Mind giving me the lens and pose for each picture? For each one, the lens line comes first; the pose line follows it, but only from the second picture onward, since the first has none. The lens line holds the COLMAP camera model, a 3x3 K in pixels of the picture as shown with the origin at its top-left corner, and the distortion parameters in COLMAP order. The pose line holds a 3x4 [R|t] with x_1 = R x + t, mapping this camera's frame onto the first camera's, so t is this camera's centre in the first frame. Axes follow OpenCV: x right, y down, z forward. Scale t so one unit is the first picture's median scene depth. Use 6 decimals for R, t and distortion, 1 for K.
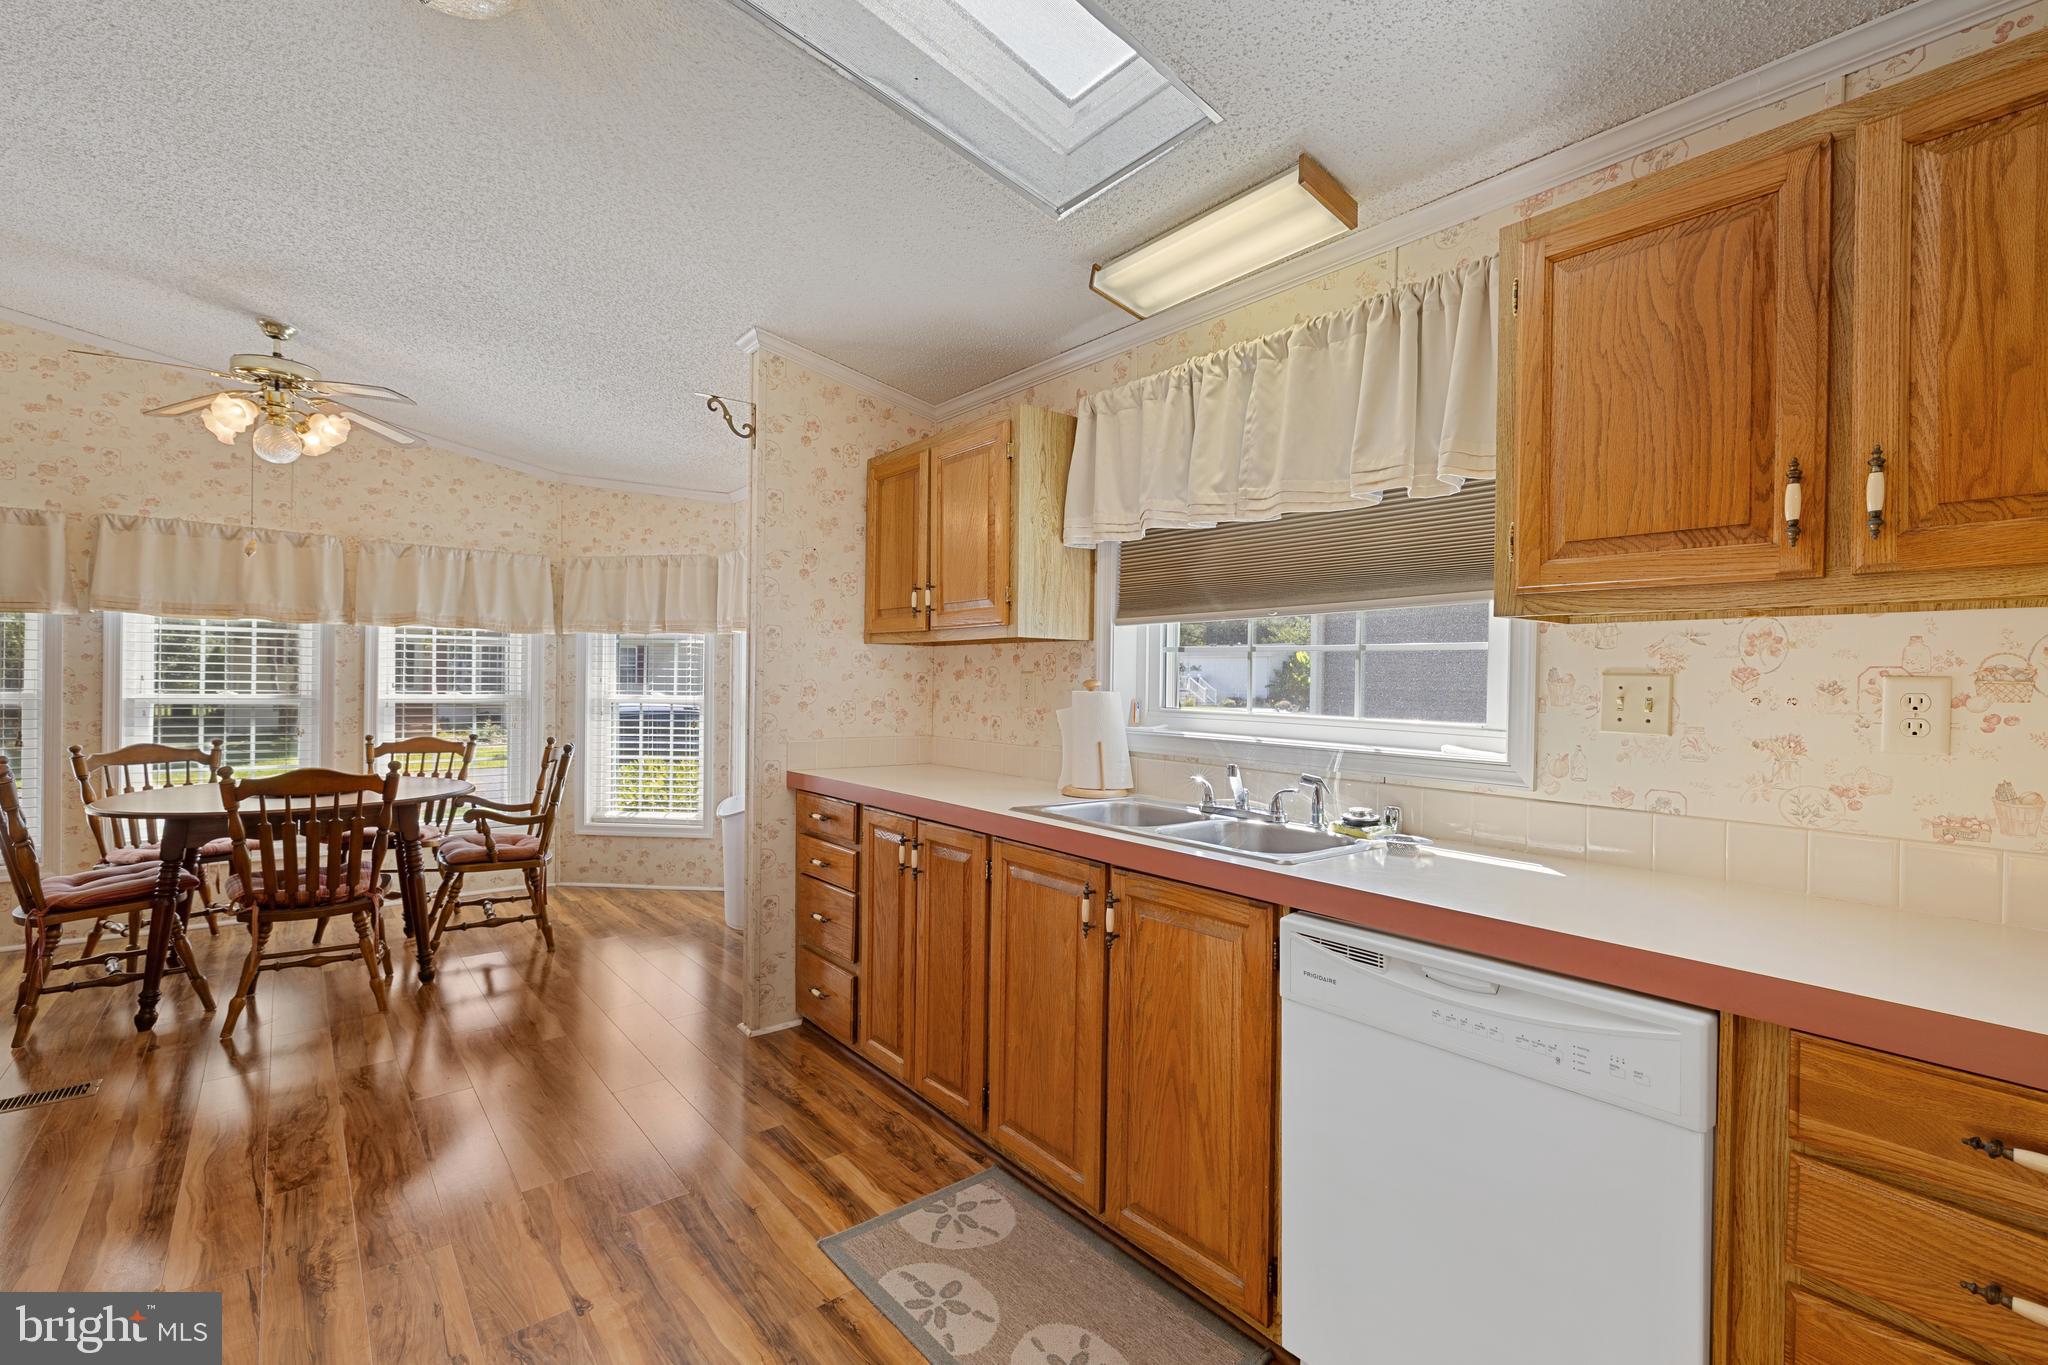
lens RADIAL K [[887.2, 0, 1020.2], [0, 887.2, 682.7], [0, 0, 1]] dist [0.000451, 0.000535]
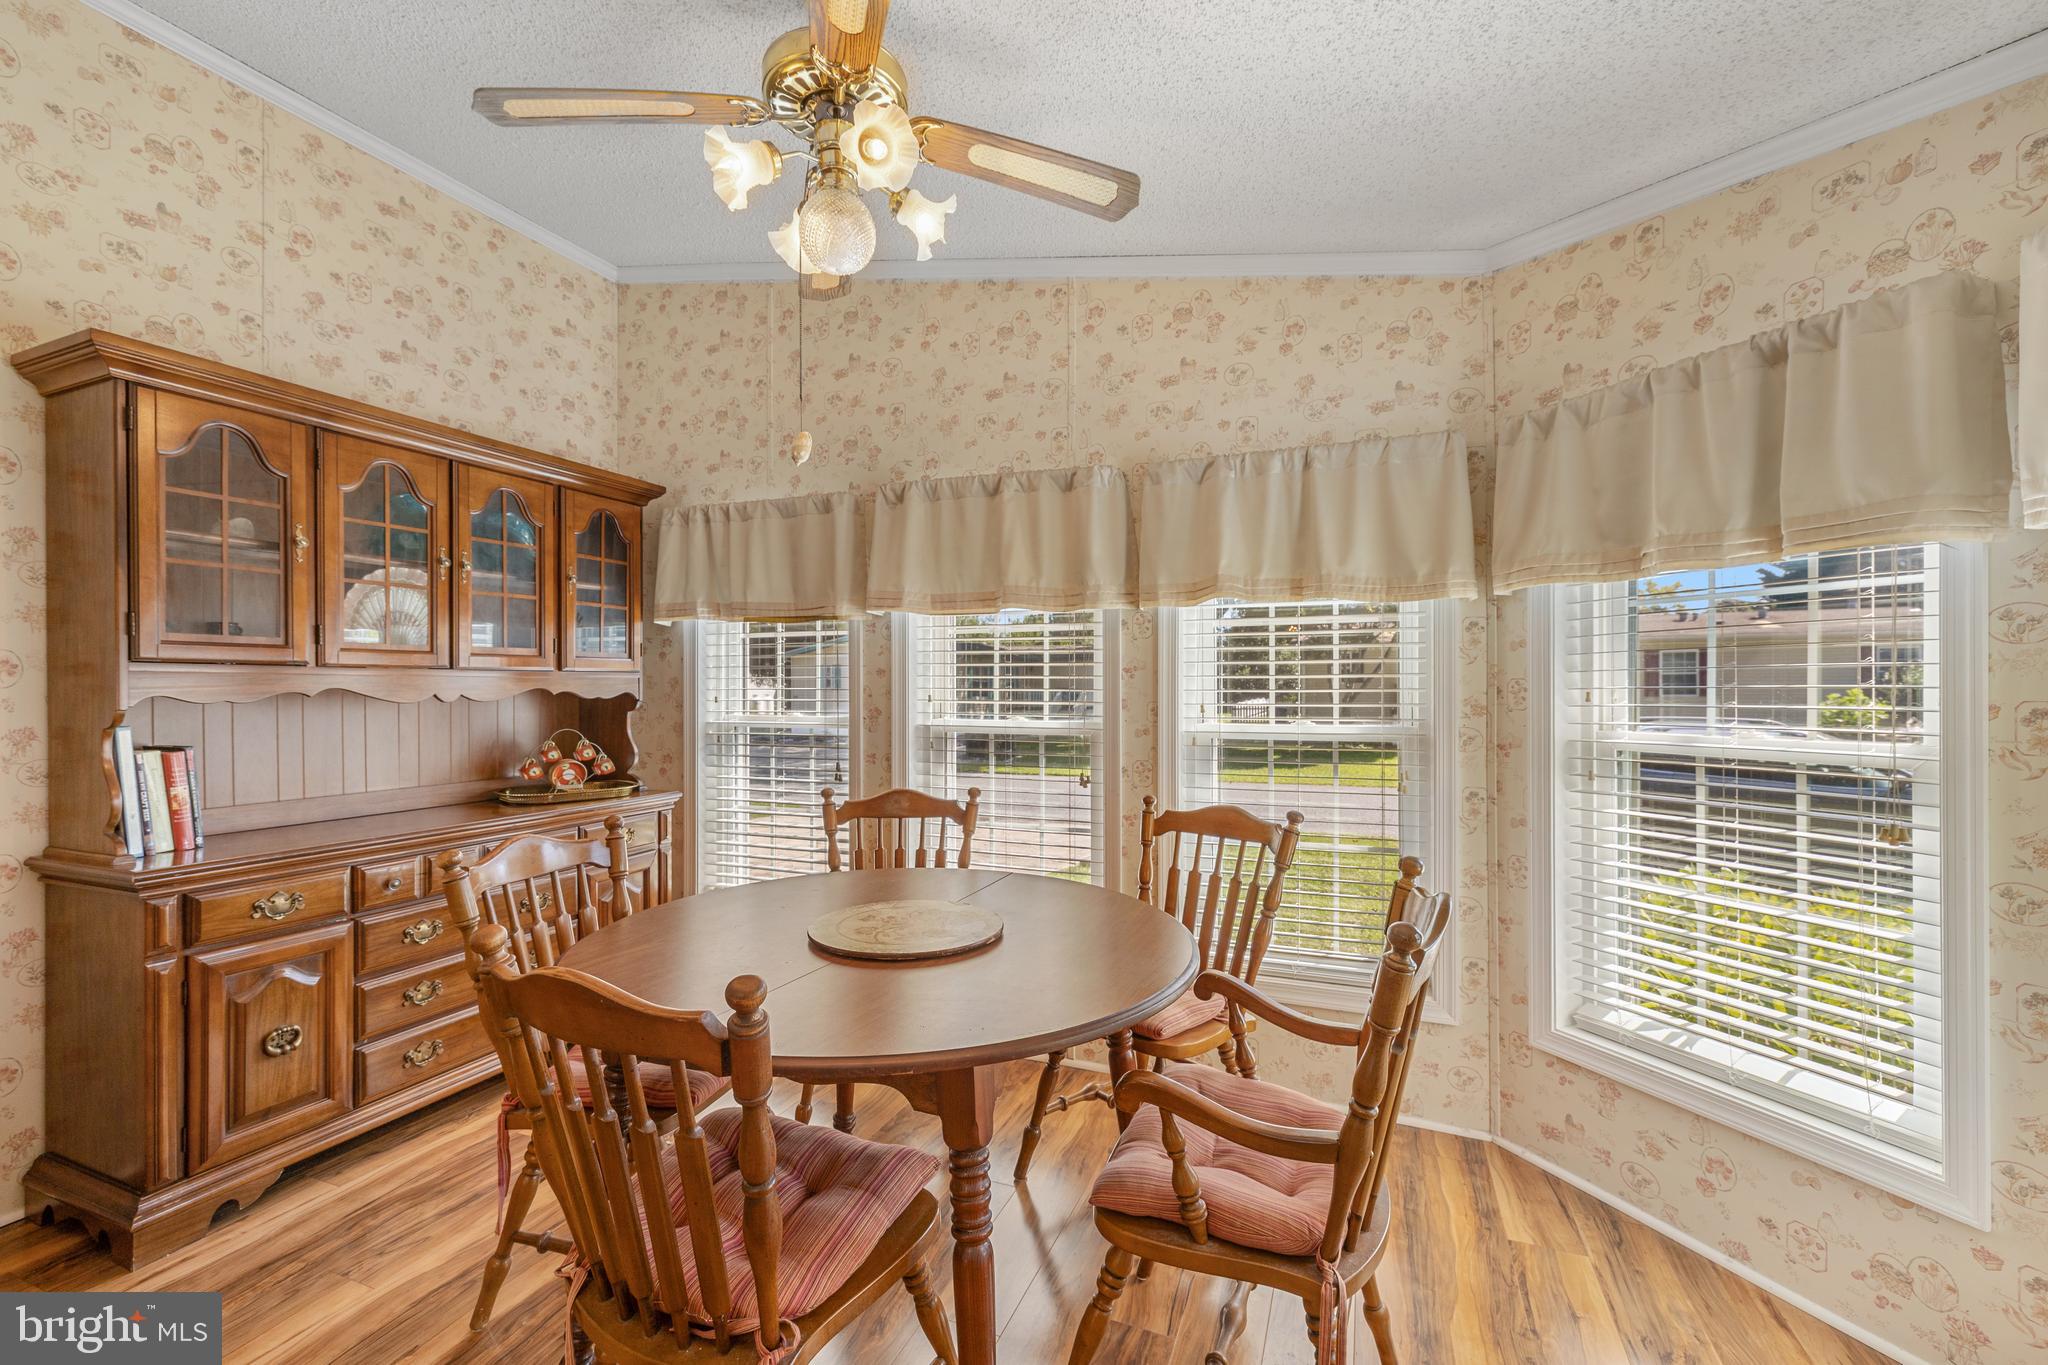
lens RADIAL K [[858.6, 0, 1019.6], [0, 858.6, 688.5], [0, 0, 1]] dist [0.000350, -0.000266]
pose [[0.474250, -0.011074, -0.880320, -0.424846], [0.006948, 0.999937, -0.008835, -0.009282], [0.880363, -0.001926, 0.474297, 1.001429]]
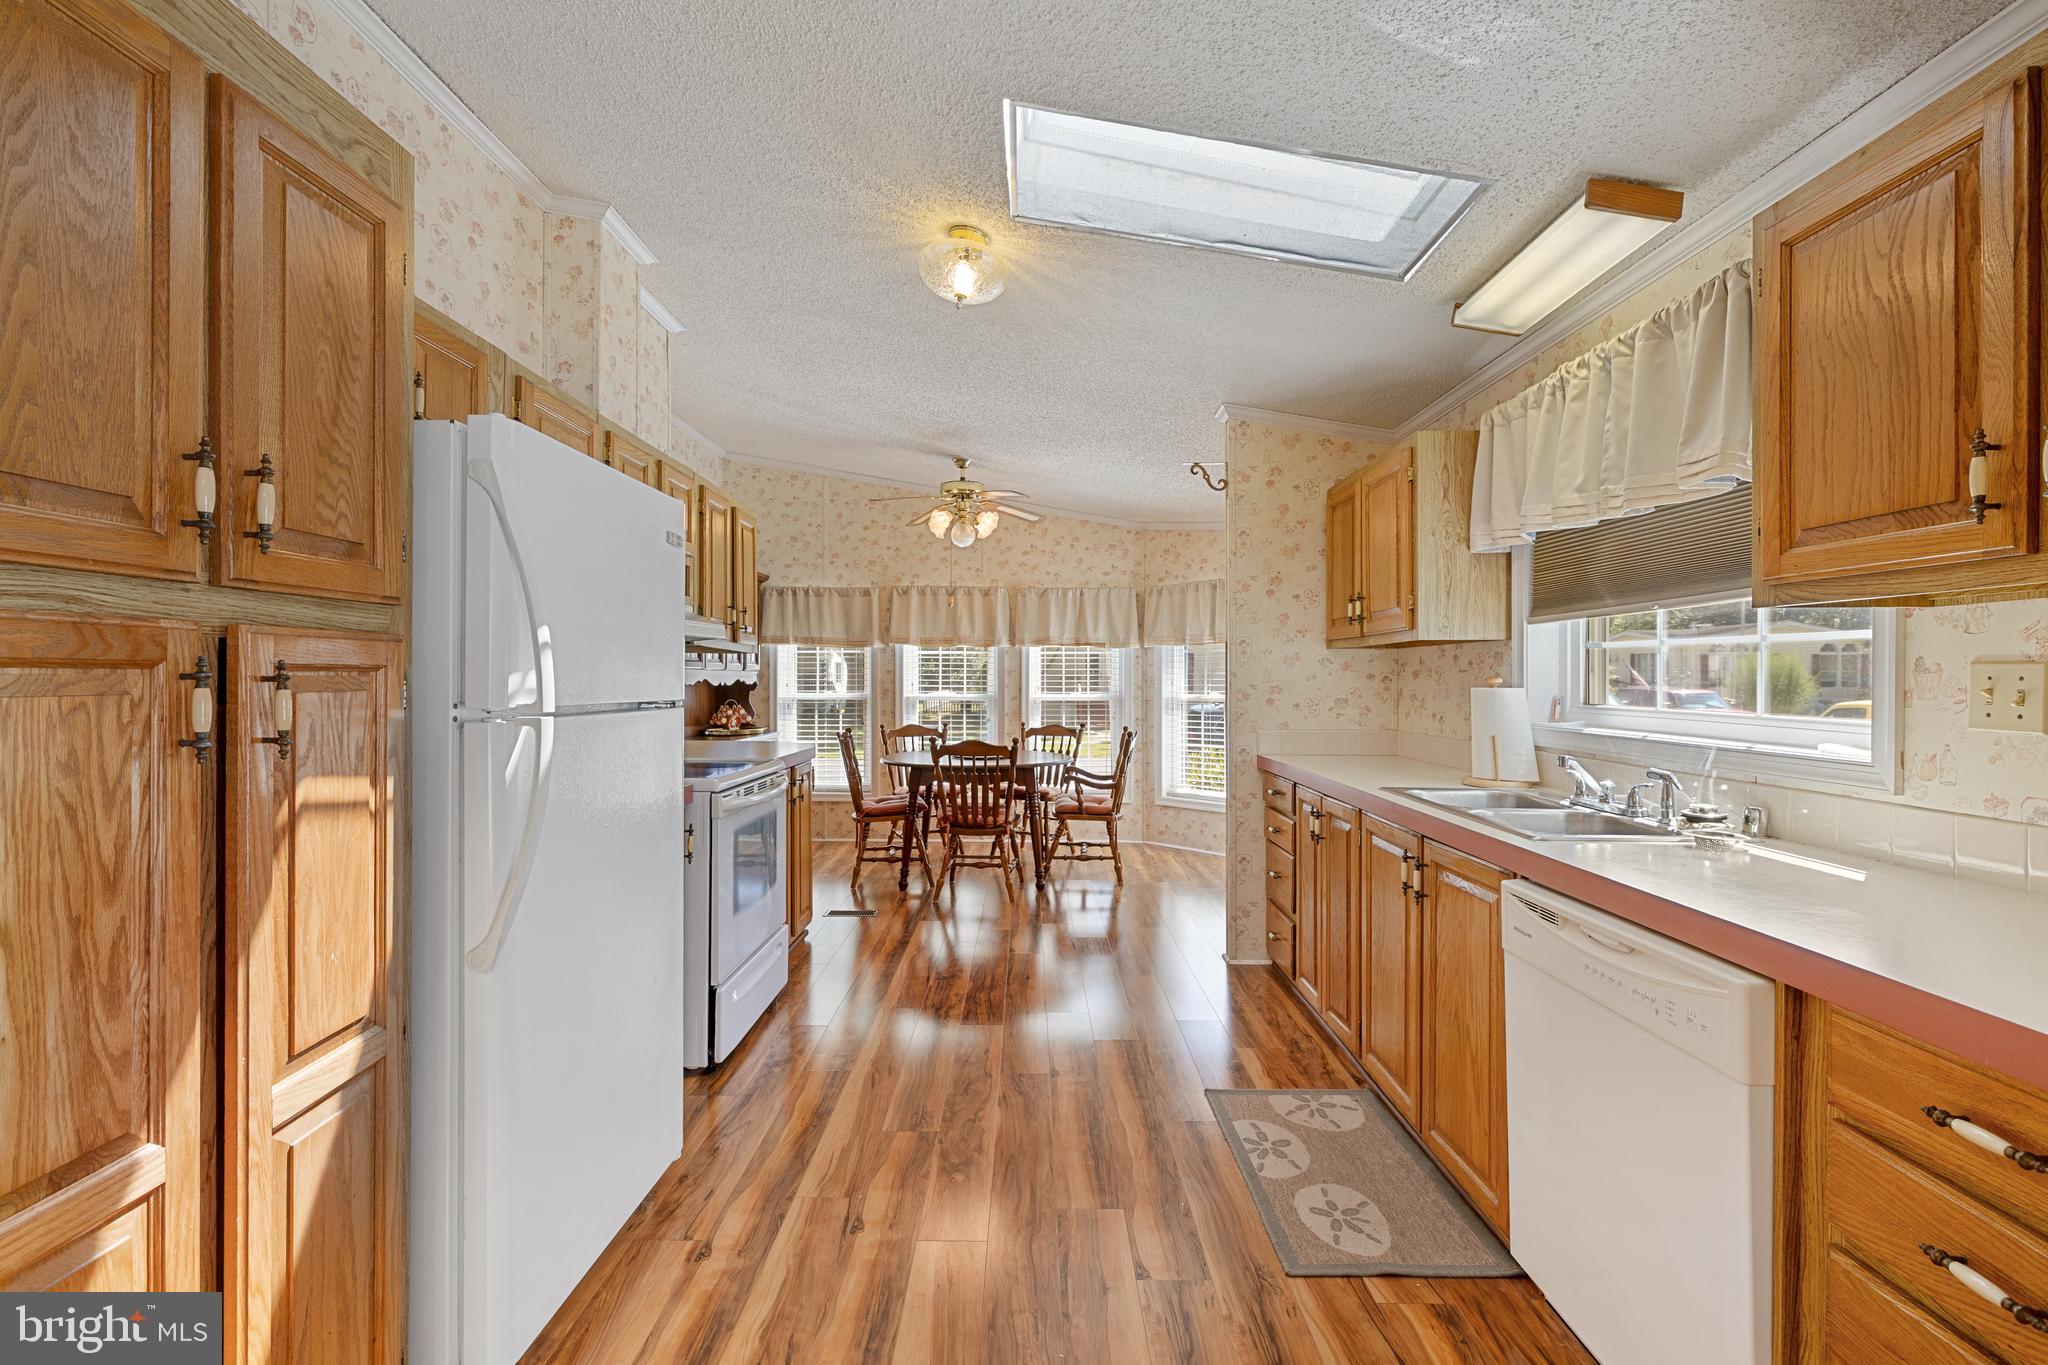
lens RADIAL K [[867.4, 0, 1031.1], [0, 867.4, 682.5], [0, 0, 1]] dist [-0.002280, 0.000958]
pose [[0.773363, -0.010618, -0.633874, 0.264723], [0.008856, 0.999943, -0.005945, 0.003647], [0.633901, -0.001016, 0.773414, -0.131346]]
